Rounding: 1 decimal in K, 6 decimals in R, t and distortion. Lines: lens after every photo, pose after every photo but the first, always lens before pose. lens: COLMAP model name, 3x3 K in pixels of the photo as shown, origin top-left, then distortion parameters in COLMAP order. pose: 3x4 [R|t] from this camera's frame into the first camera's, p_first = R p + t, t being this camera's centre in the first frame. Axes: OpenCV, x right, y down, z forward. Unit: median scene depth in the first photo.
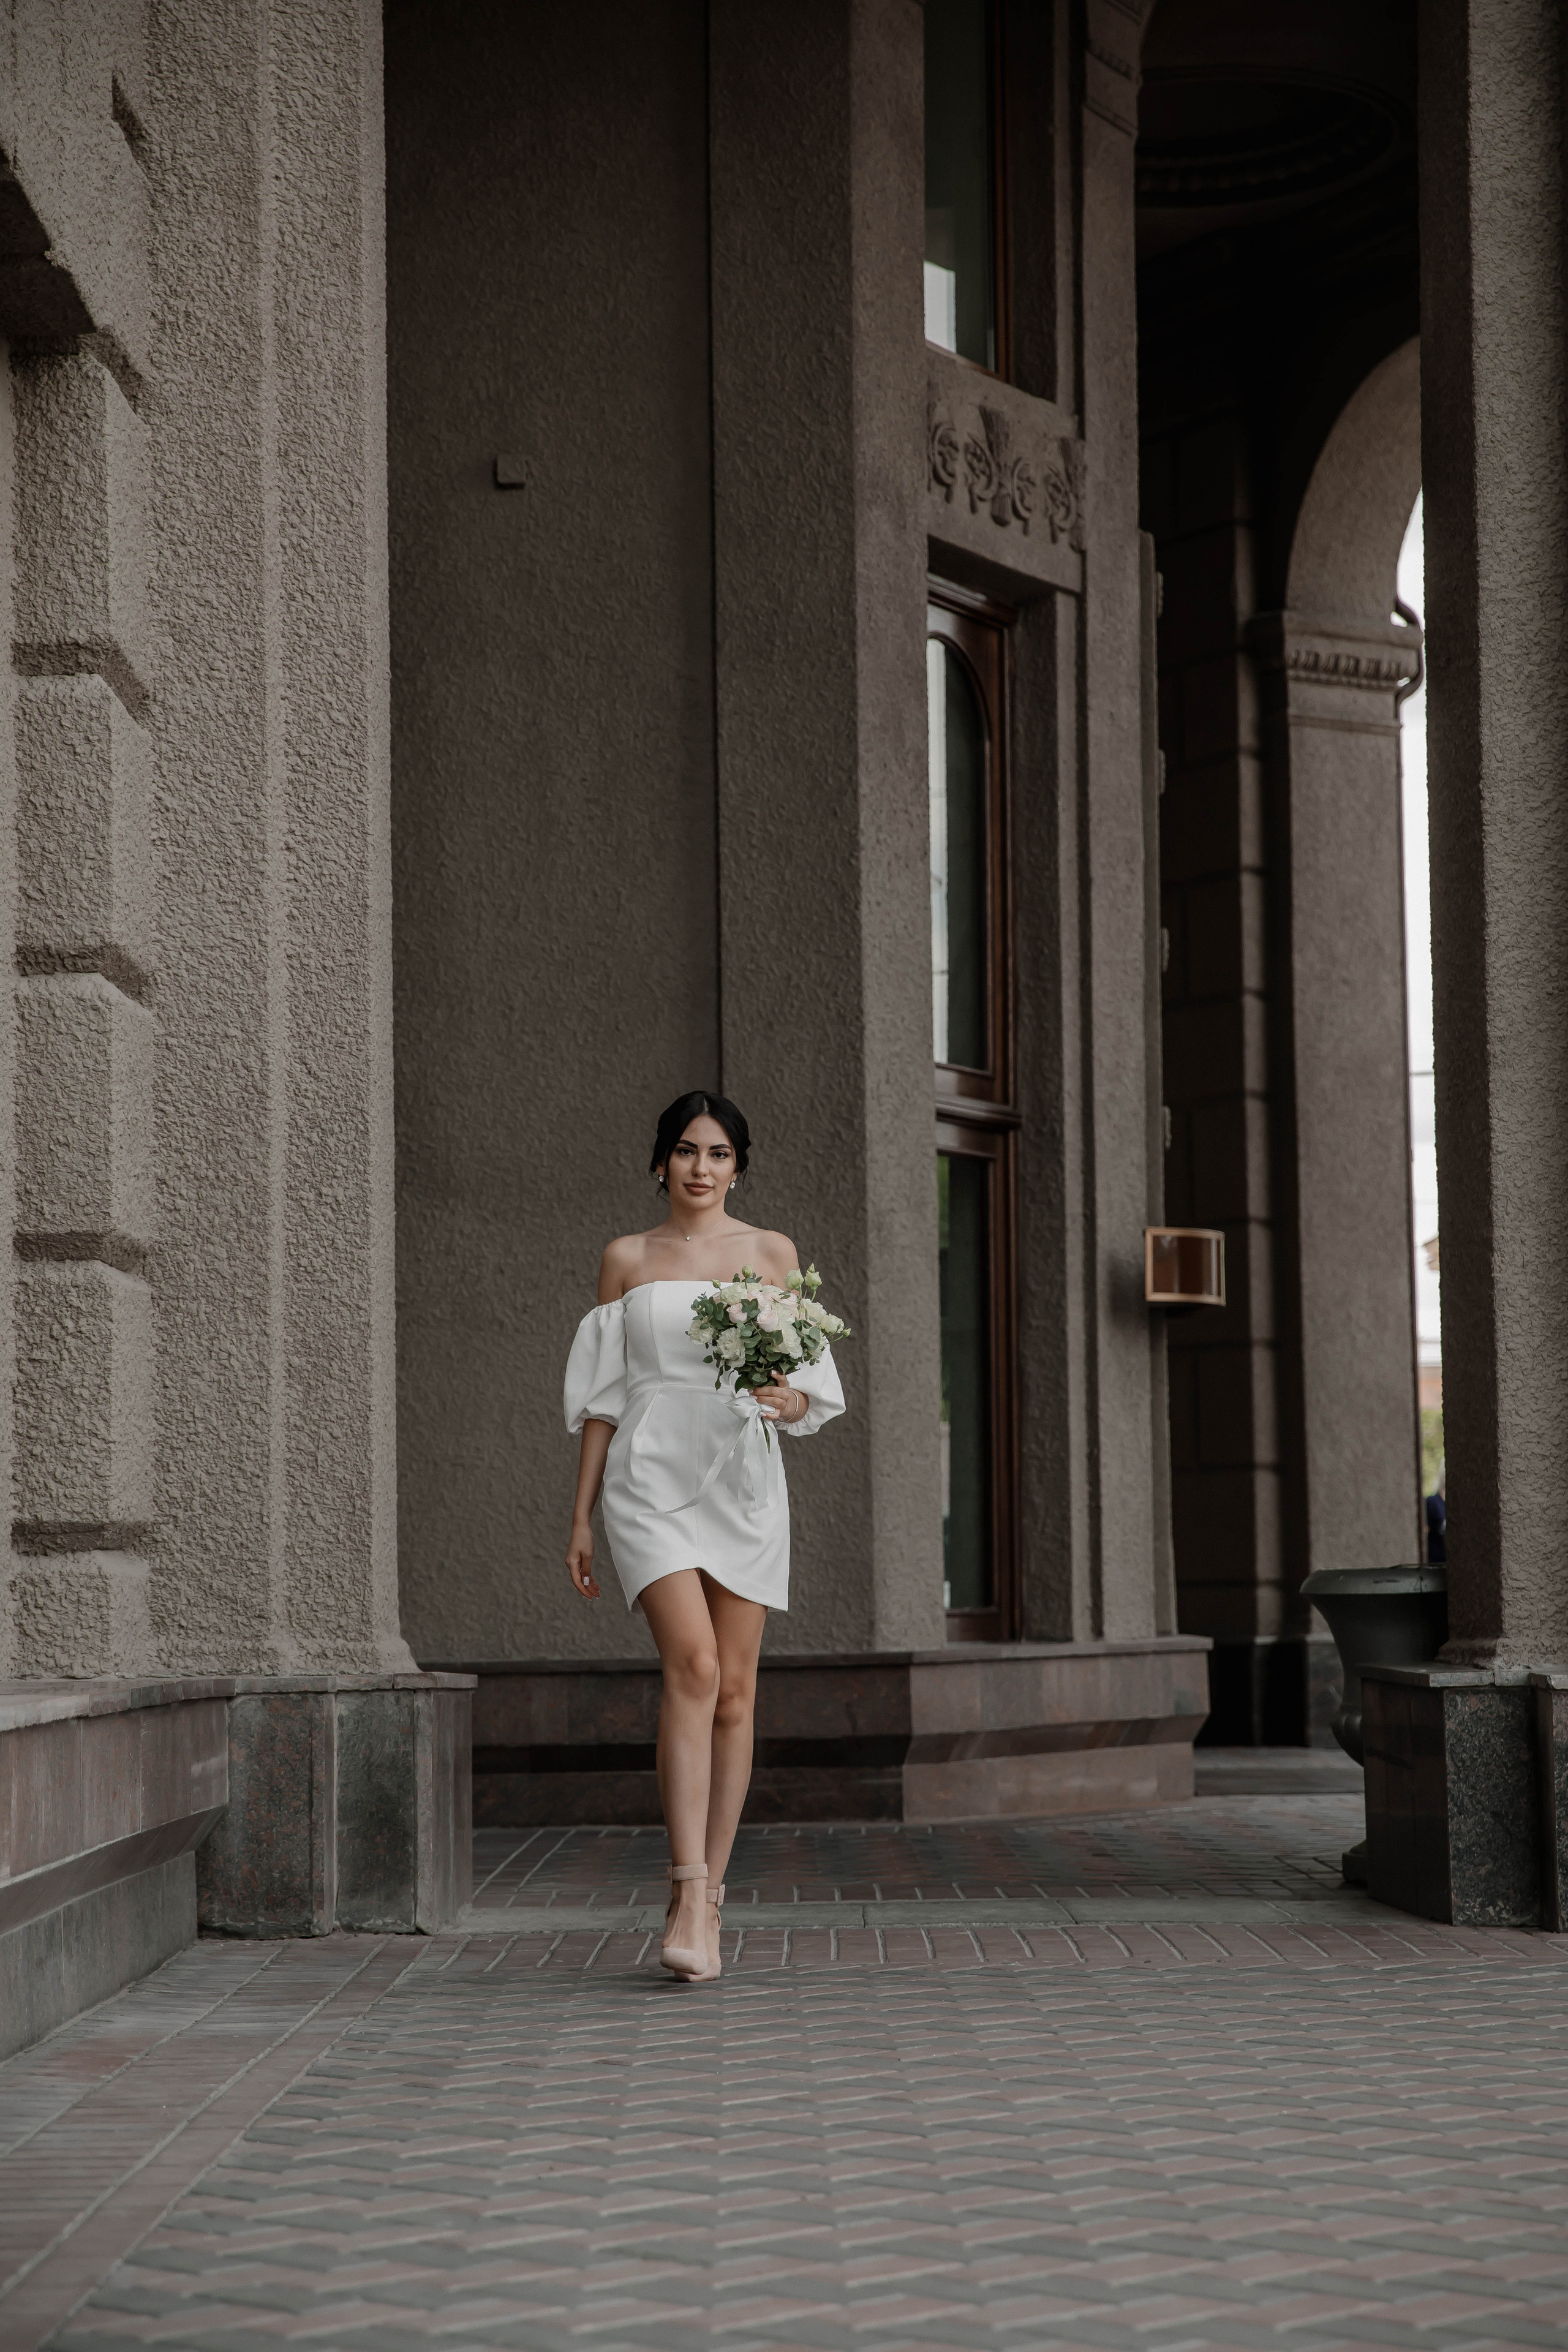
lens RADIAL K [[4469.4, 0, 791.5], [0, 4469.4, 1198.9], [0, 0, 1]] dist [0.216966, 0.000000]
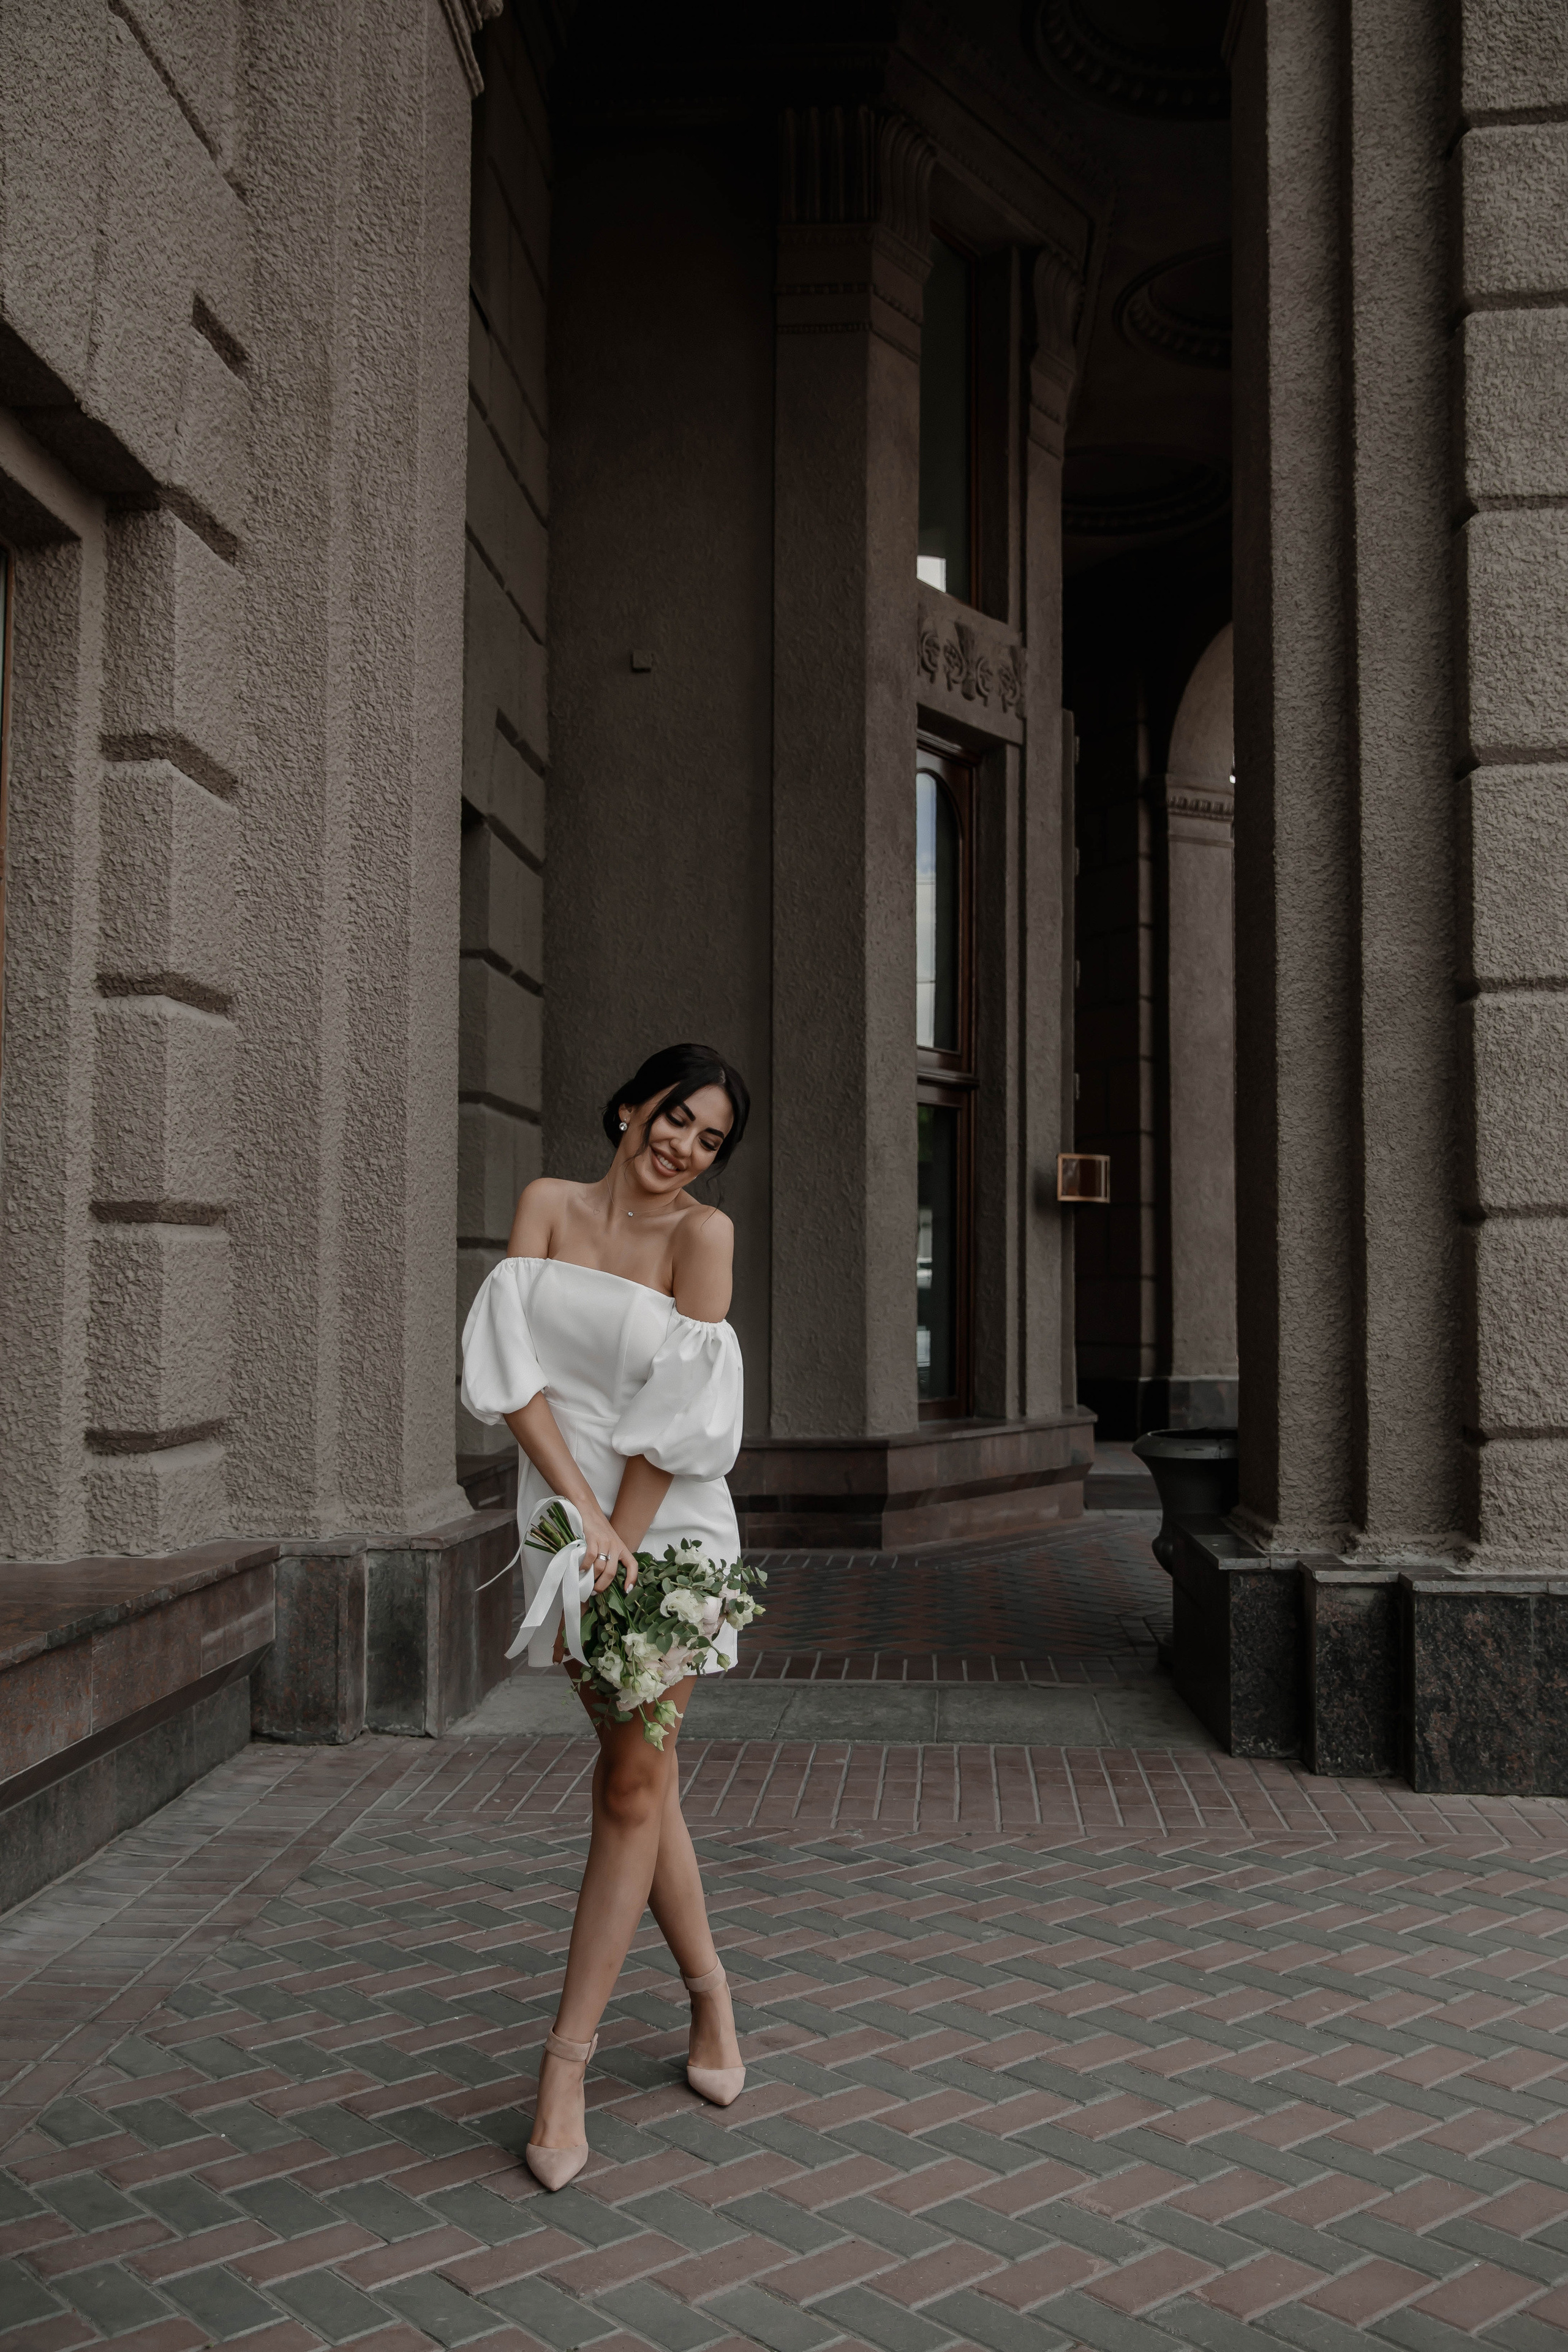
lens RADIAL K [[2135.0, 0, 784.6], [0, 2135.0, 1167.1], [0, 0, 1]] dist [-0.009643, 0.000000]
pose [[0.996990, 0.012870, -0.076454, 0.062179], [-0.009955, 0.999213, 0.038391, -0.024714], [0.076888, -0.037514, 0.996334, 0.383418]]
